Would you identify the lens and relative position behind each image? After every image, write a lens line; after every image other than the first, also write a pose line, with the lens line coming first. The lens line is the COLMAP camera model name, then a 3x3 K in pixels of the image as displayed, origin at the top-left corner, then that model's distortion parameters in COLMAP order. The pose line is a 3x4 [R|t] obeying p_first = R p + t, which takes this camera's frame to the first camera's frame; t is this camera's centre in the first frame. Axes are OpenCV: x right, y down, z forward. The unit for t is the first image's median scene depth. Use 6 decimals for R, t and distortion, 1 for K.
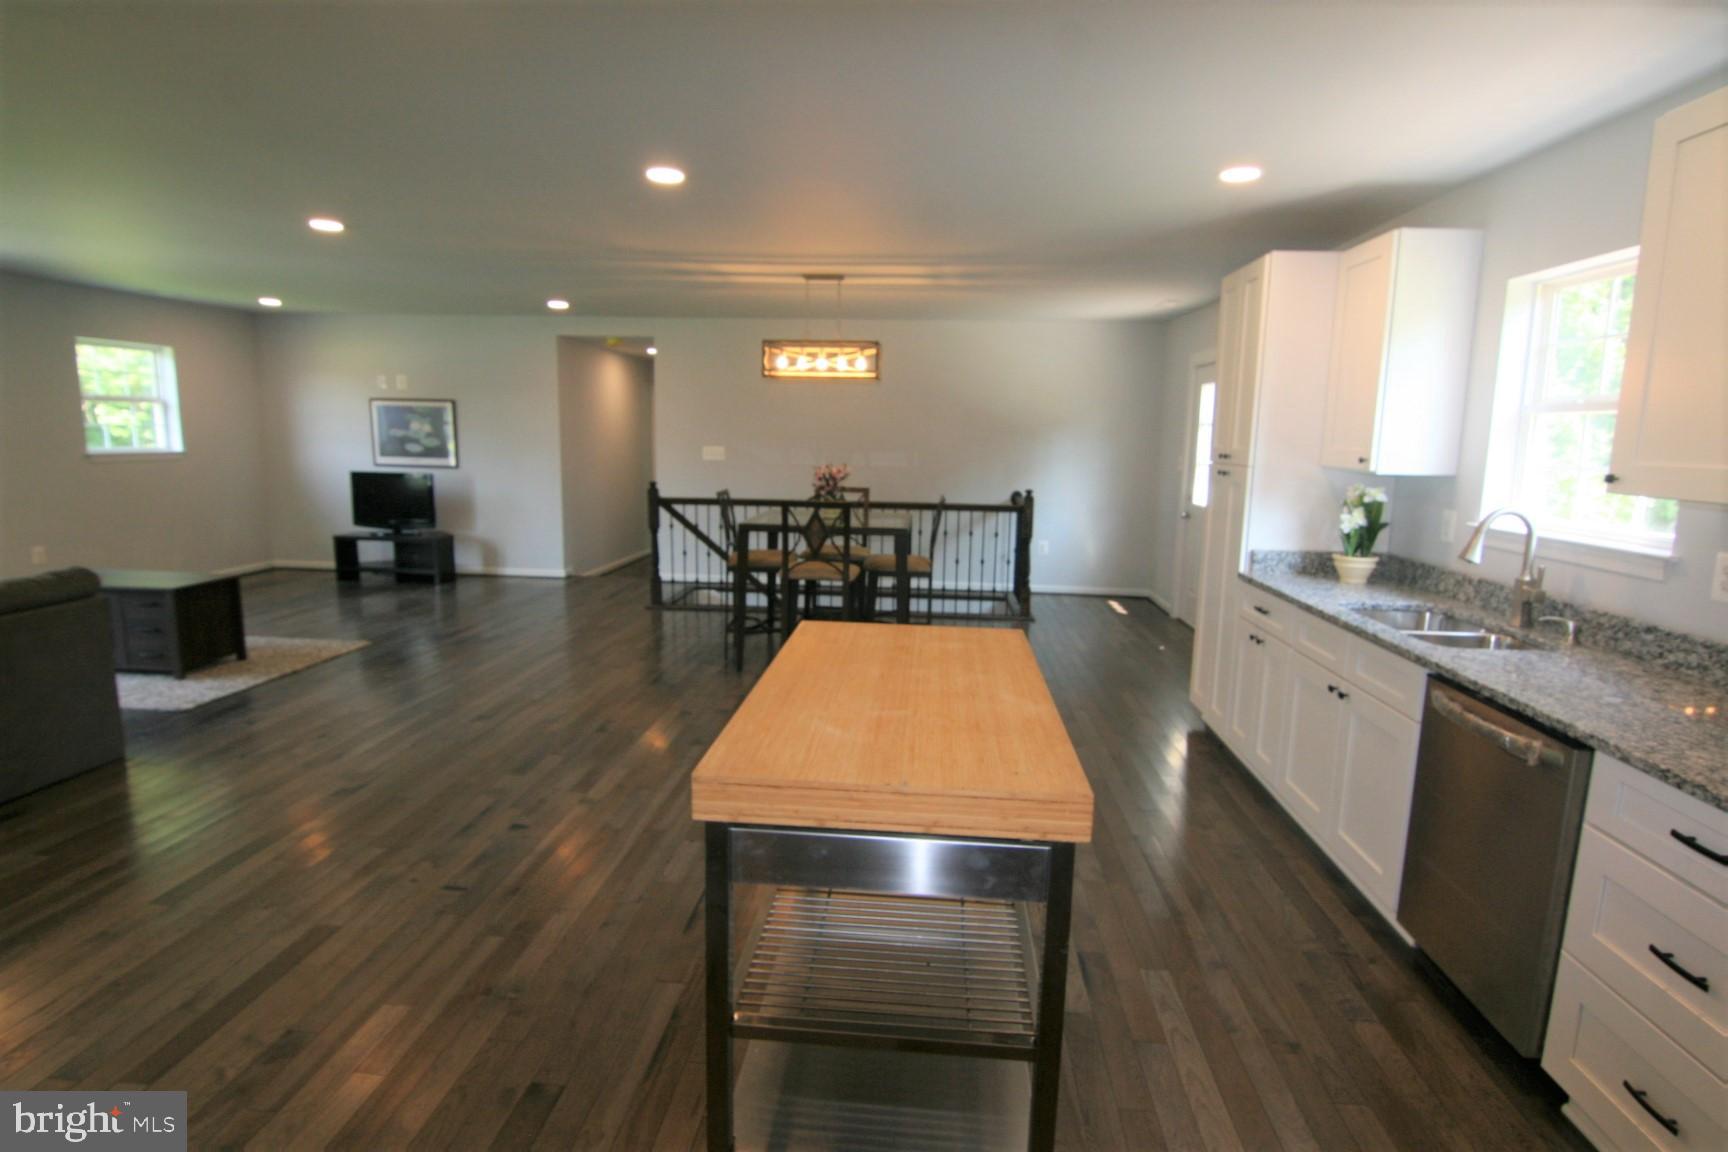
lens RADIAL K [[888.8, 0, 867.1], [0, 888.8, 578.4], [0, 0, 1]] dist [0.000266, -0.013804]
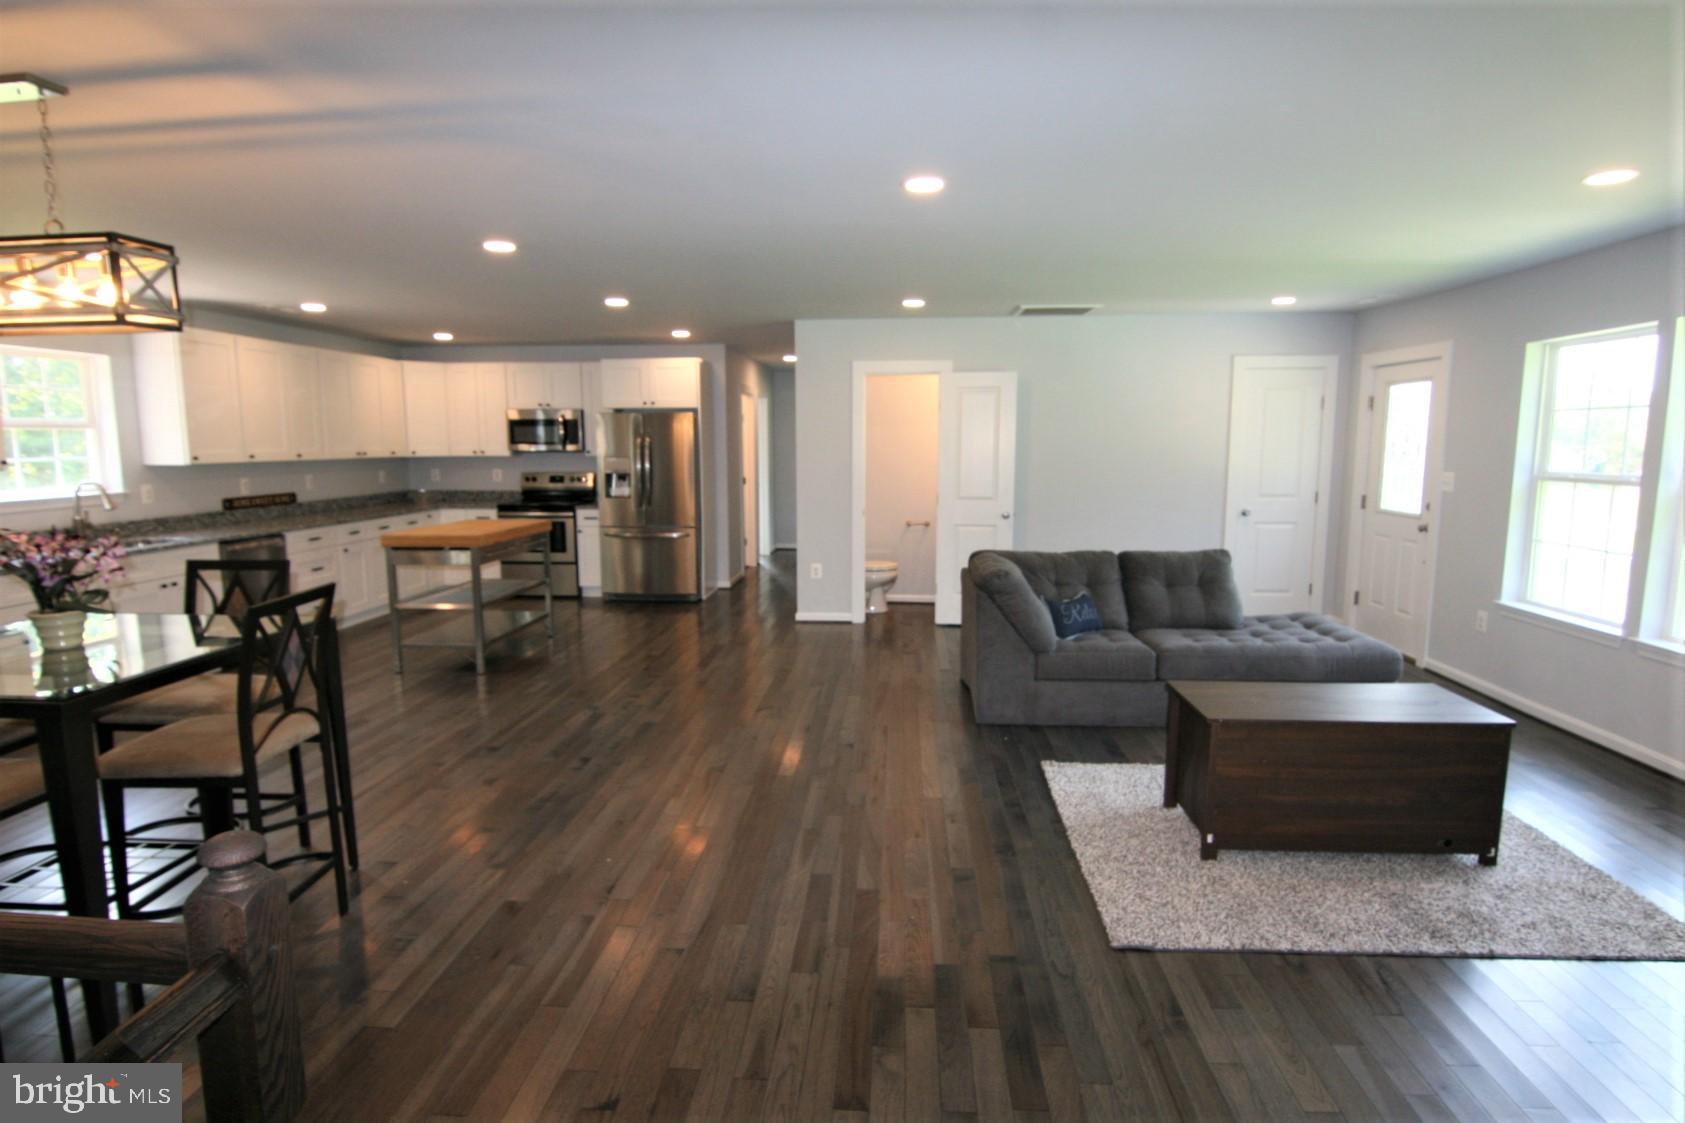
lens RADIAL K [[886.6, 0, 845.7], [0, 886.6, 564.5], [0, 0, 1]] dist [-0.000539, -0.020887]
pose [[-0.999555, -0.019506, -0.022553, -0.332041], [-0.025300, 0.955081, 0.295264, -0.195324], [0.015781, 0.295704, -0.955149, 1.112179]]
